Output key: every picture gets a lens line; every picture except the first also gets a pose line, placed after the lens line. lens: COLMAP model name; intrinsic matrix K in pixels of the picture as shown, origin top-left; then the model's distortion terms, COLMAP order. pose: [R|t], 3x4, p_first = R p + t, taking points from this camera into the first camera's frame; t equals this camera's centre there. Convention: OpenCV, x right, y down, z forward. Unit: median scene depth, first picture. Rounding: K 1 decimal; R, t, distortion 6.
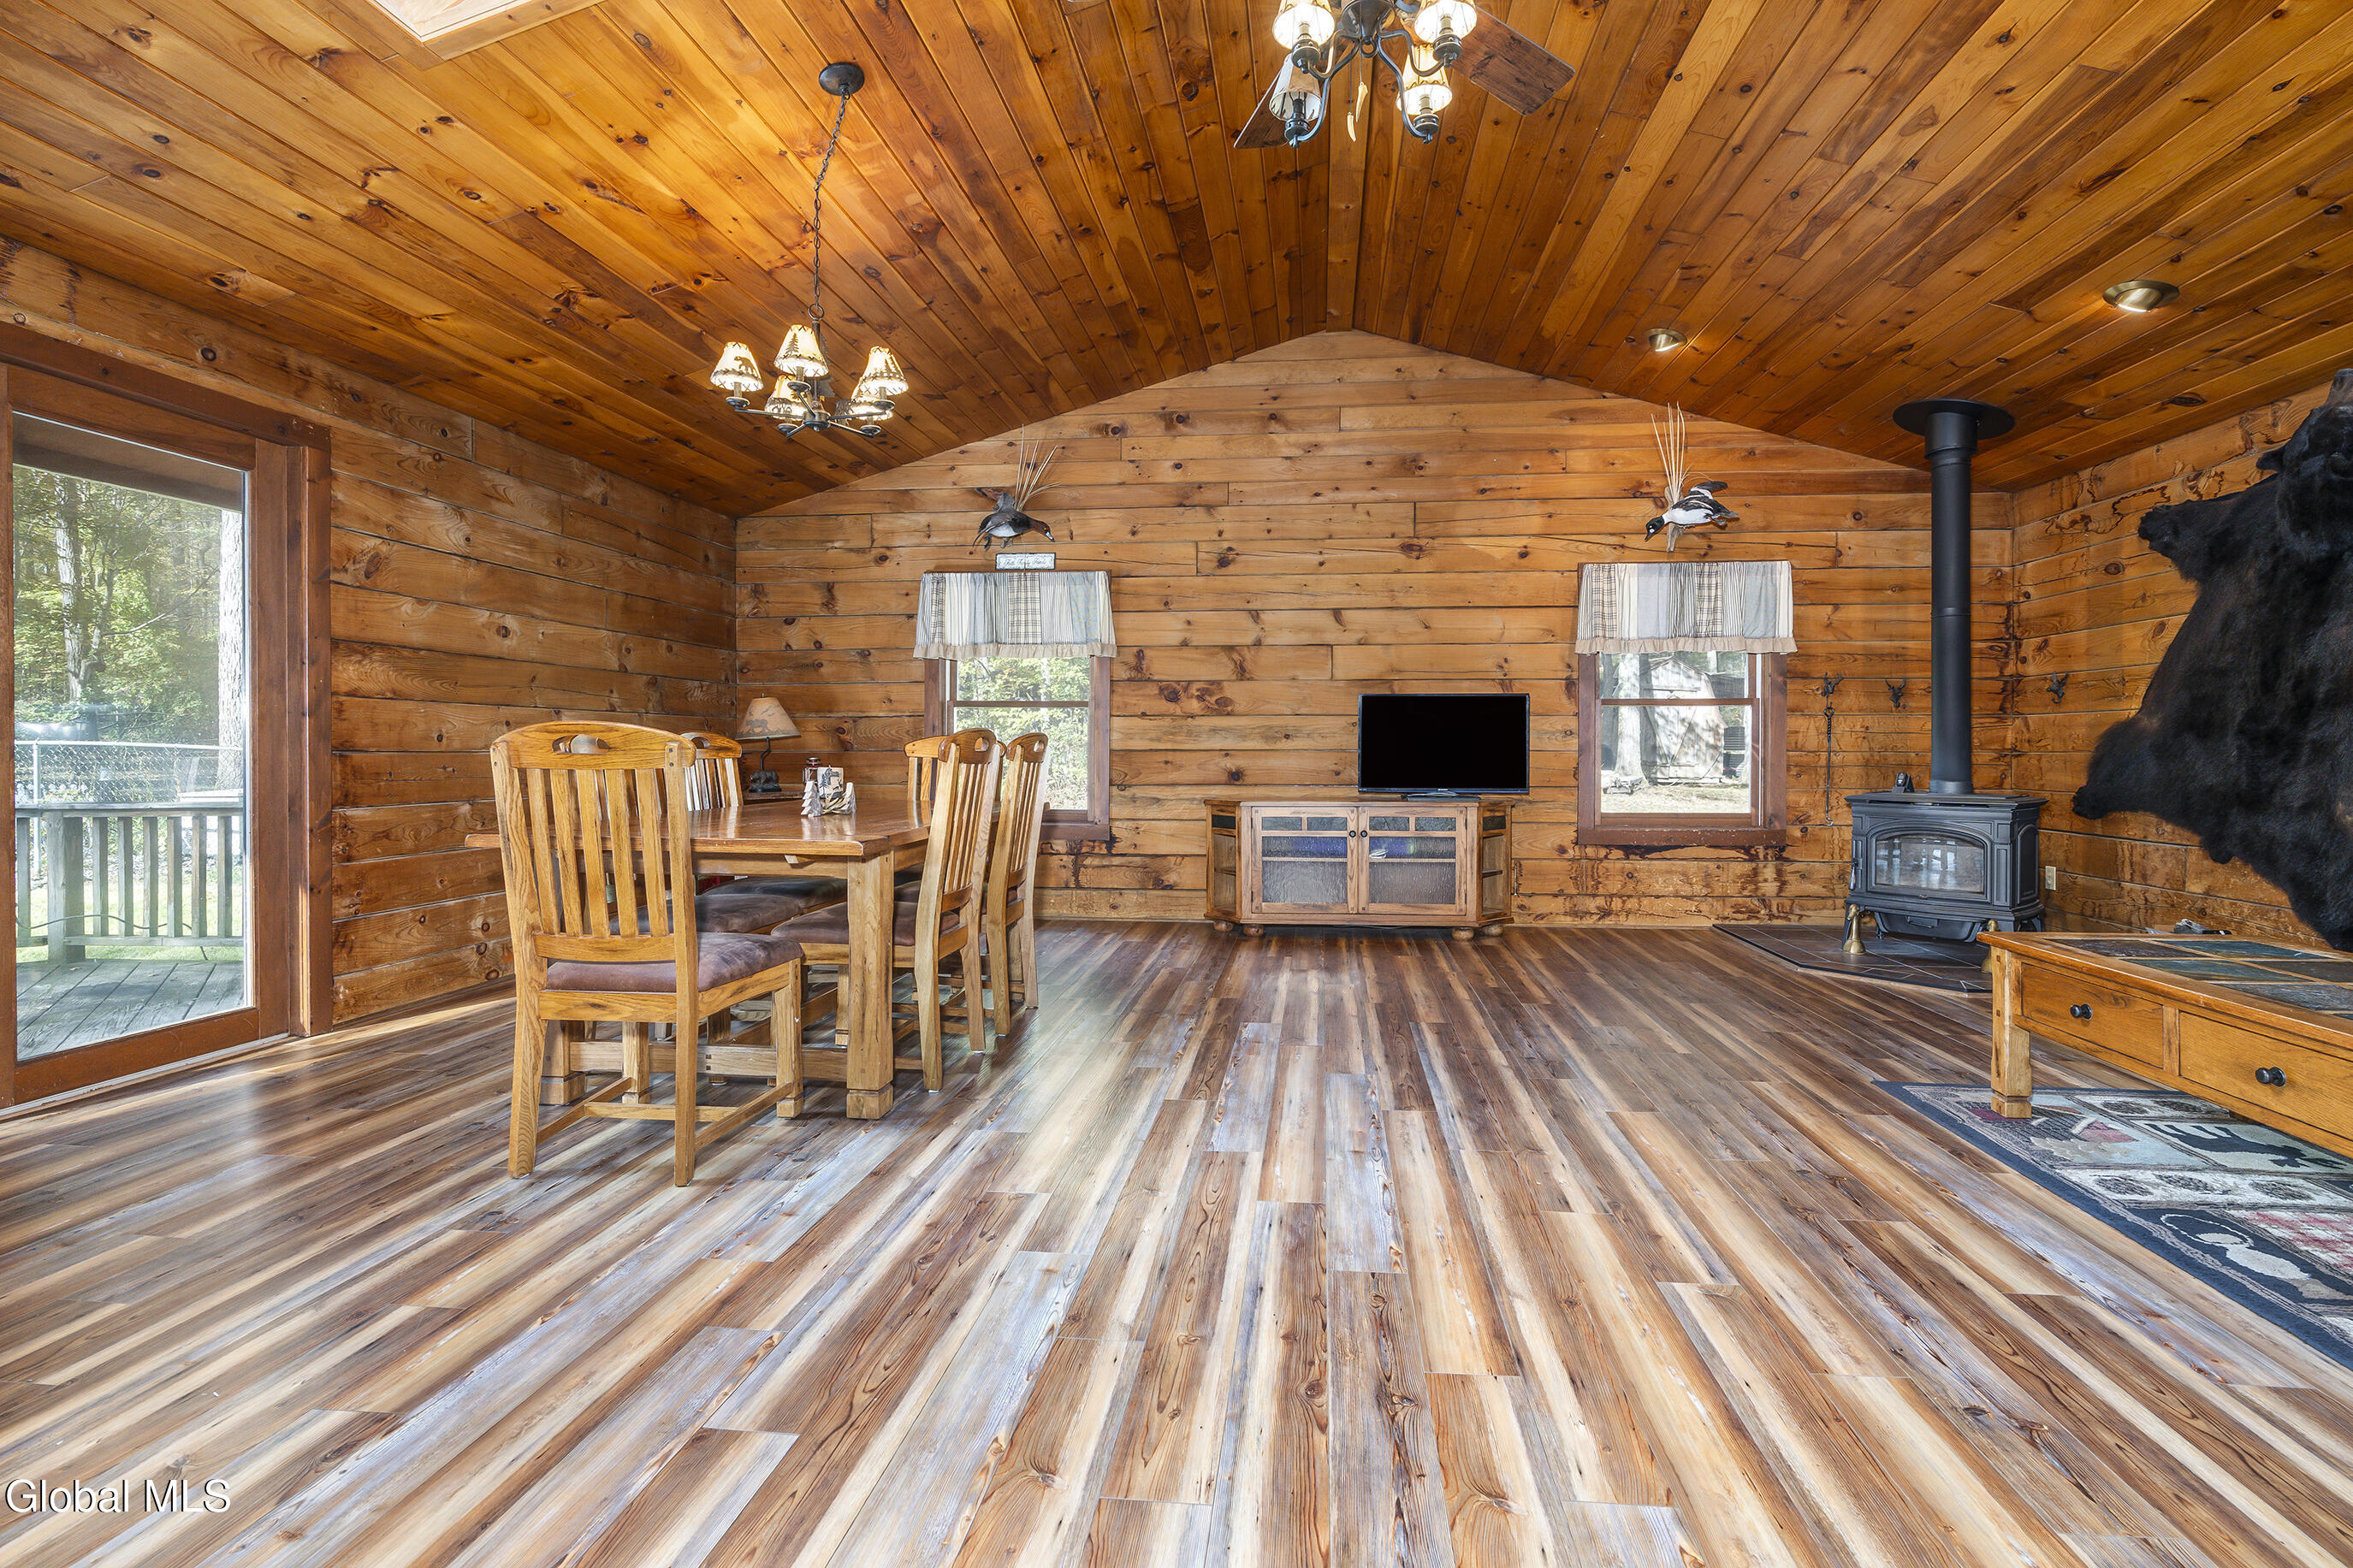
lens RADIAL K [[1058.2, 0, 1228.5], [0, 1058.2, 761.7], [0, 0, 1]] dist [-0.007519, 0.002175]
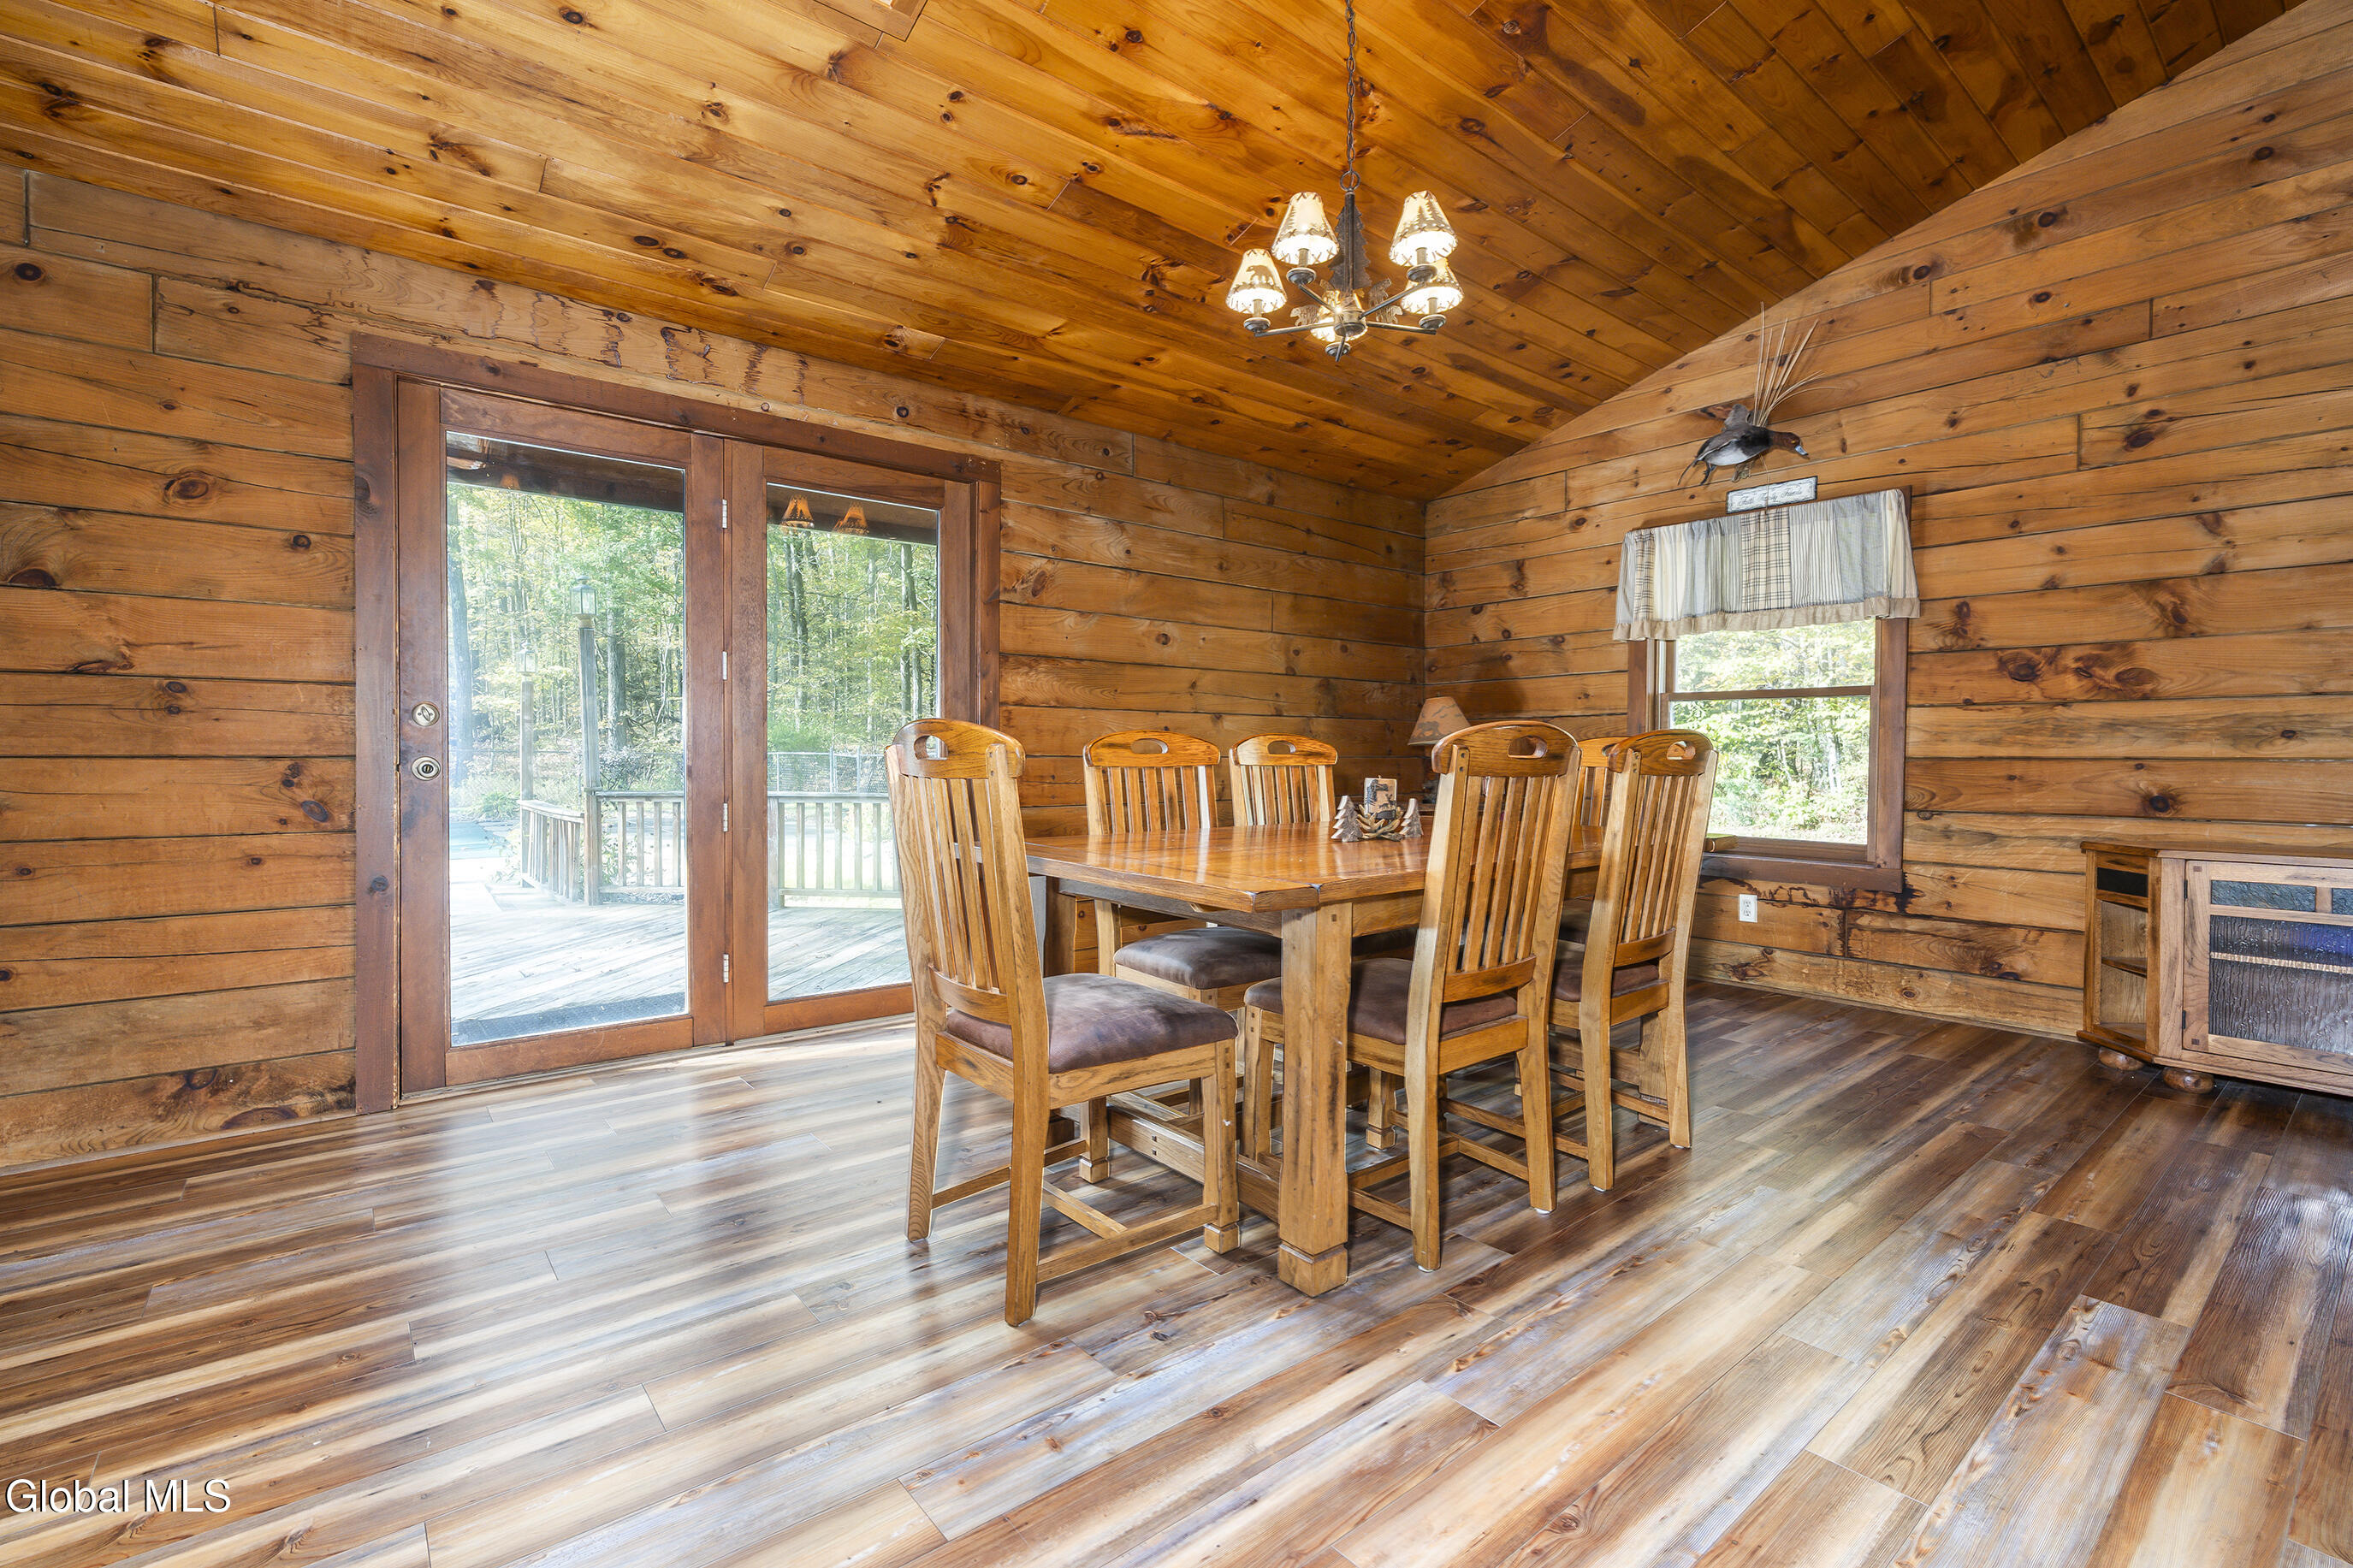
lens RADIAL K [[1058.2, 0, 1175.0], [0, 1058.2, 773.5], [0, 0, 1]] dist [-0.007519, 0.002175]
pose [[0.700879, 0.014924, -0.713124, 0.045347], [-0.011624, 0.999887, 0.009500, -0.002428], [0.713185, 0.001631, 0.700974, 0.239261]]
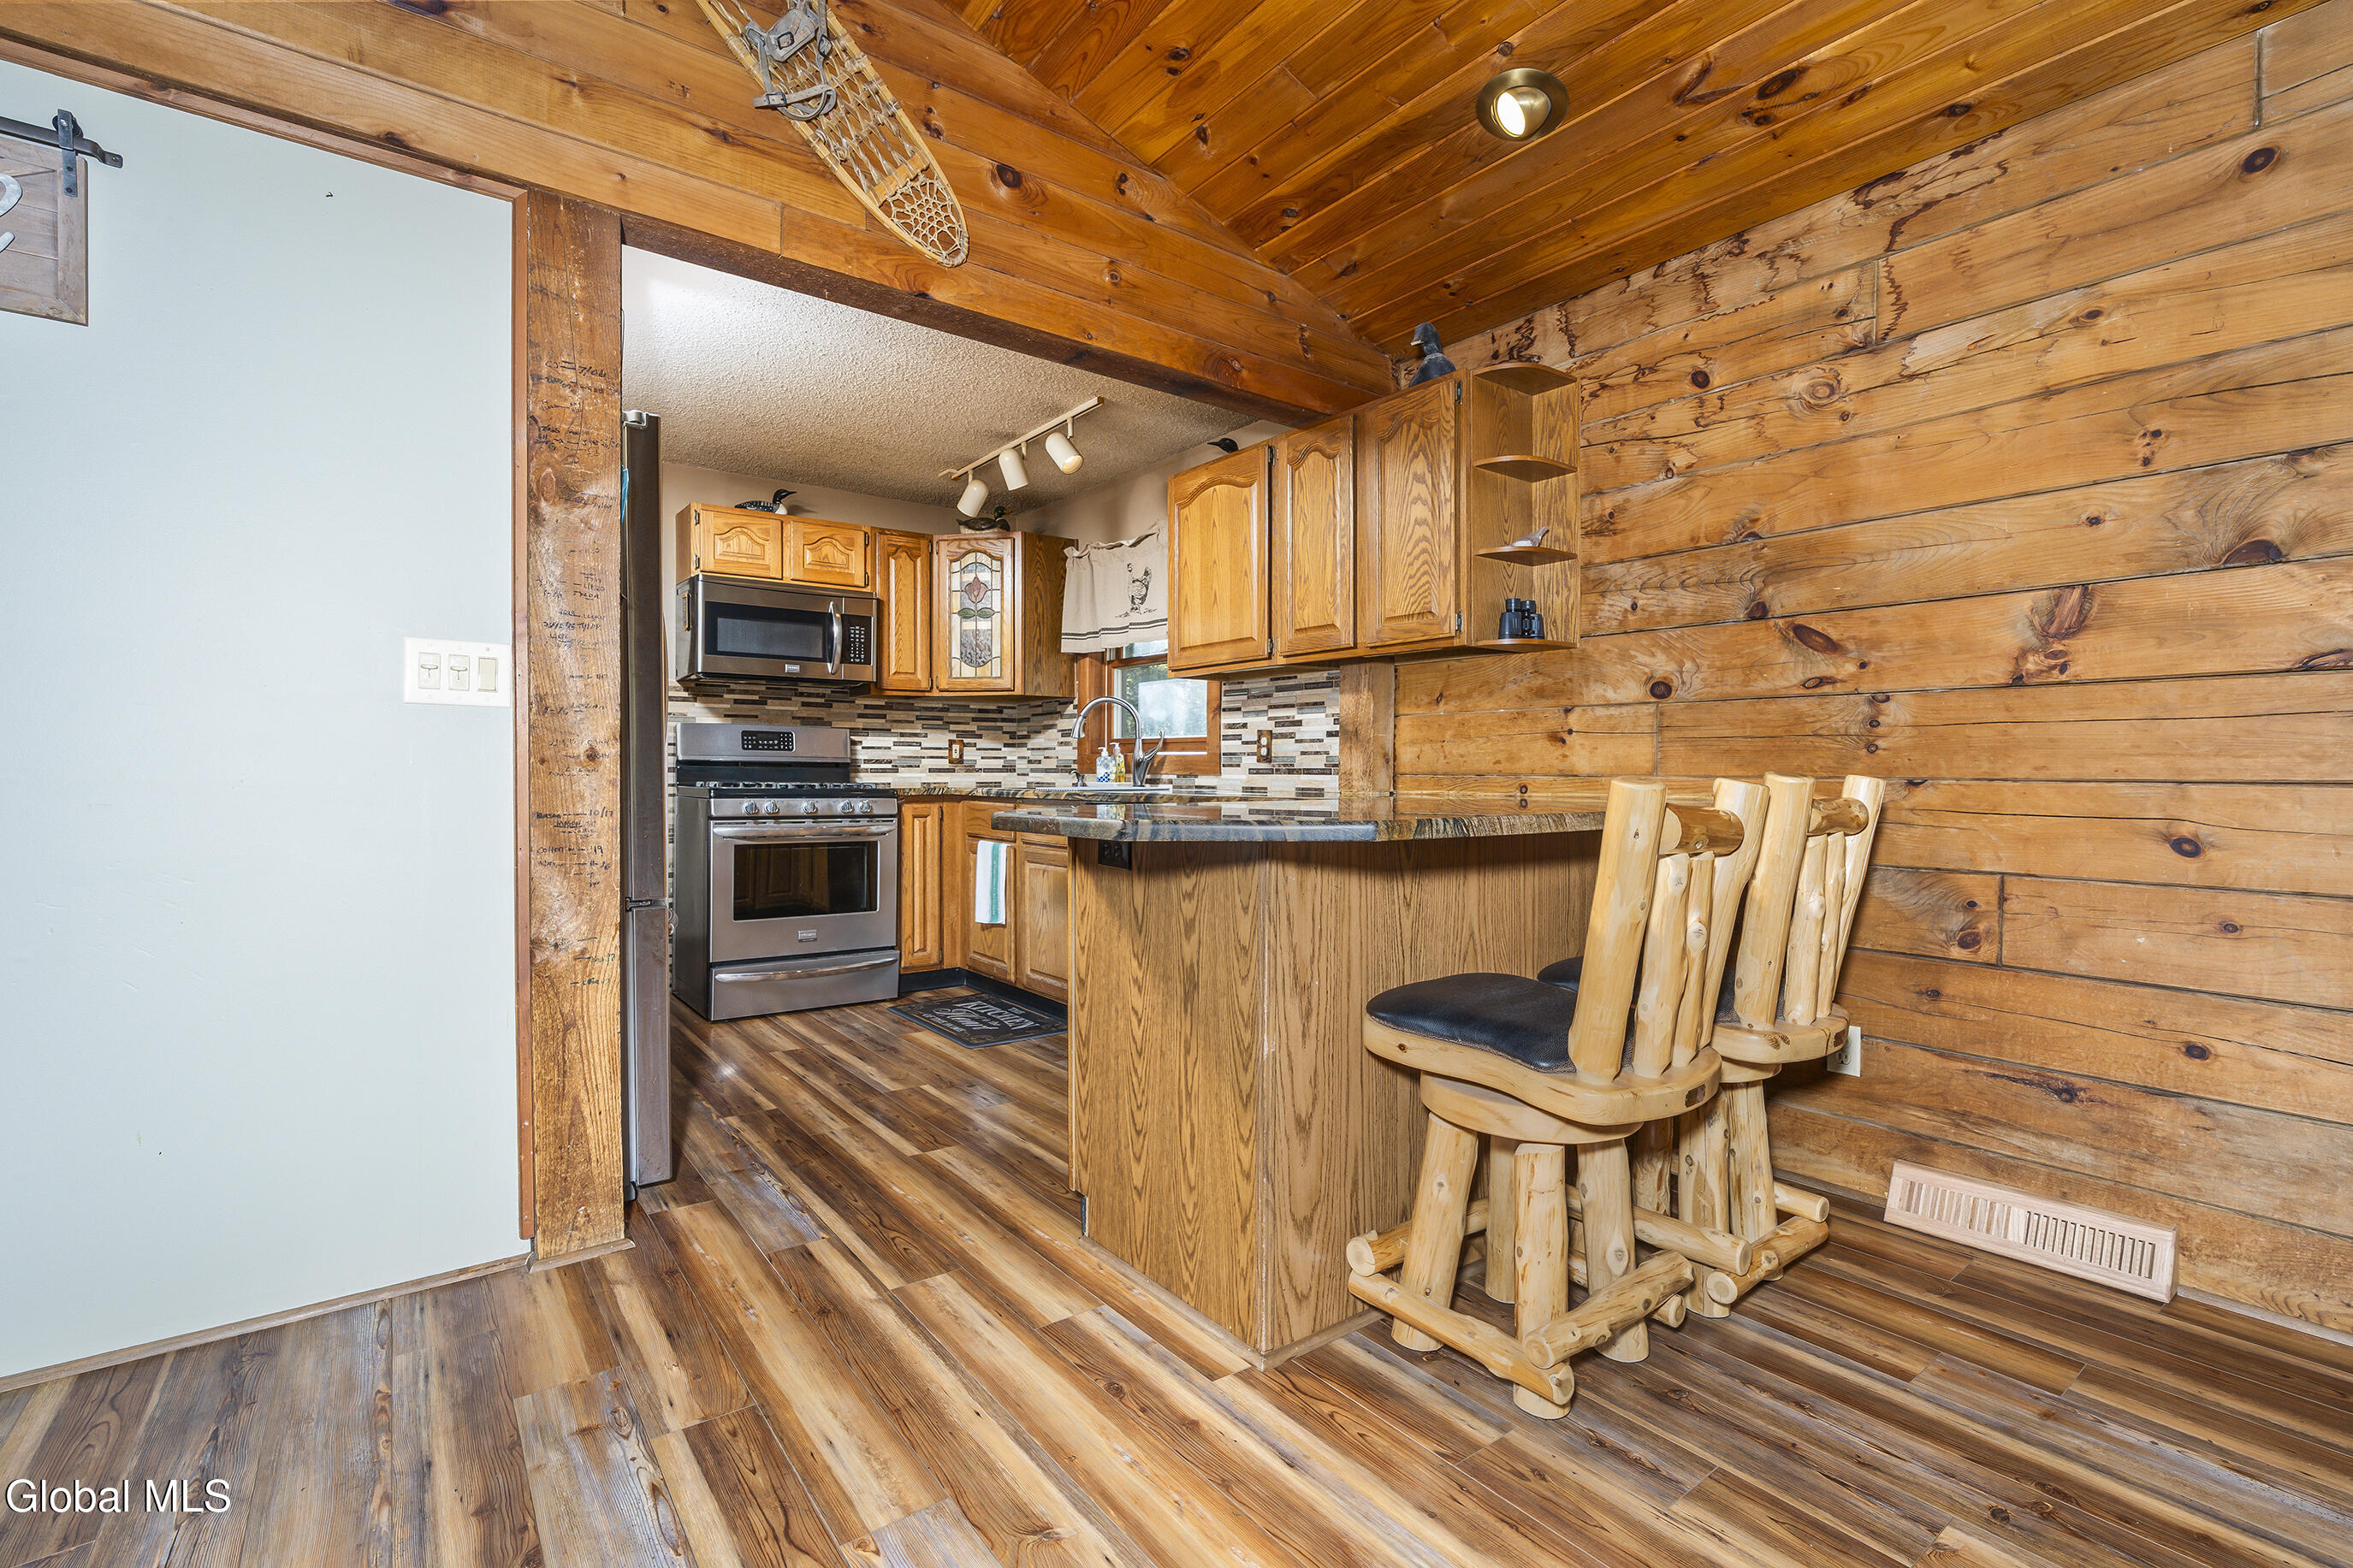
lens RADIAL K [[1058.2, 0, 1162.8], [0, 1058.2, 787.3], [0, 0, 1]] dist [-0.007519, 0.002175]
pose [[-0.751367, 0.007493, -0.659842, -0.115617], [-0.011143, 0.999649, 0.024041, -0.002578], [0.659790, 0.025416, -0.751020, 0.231872]]
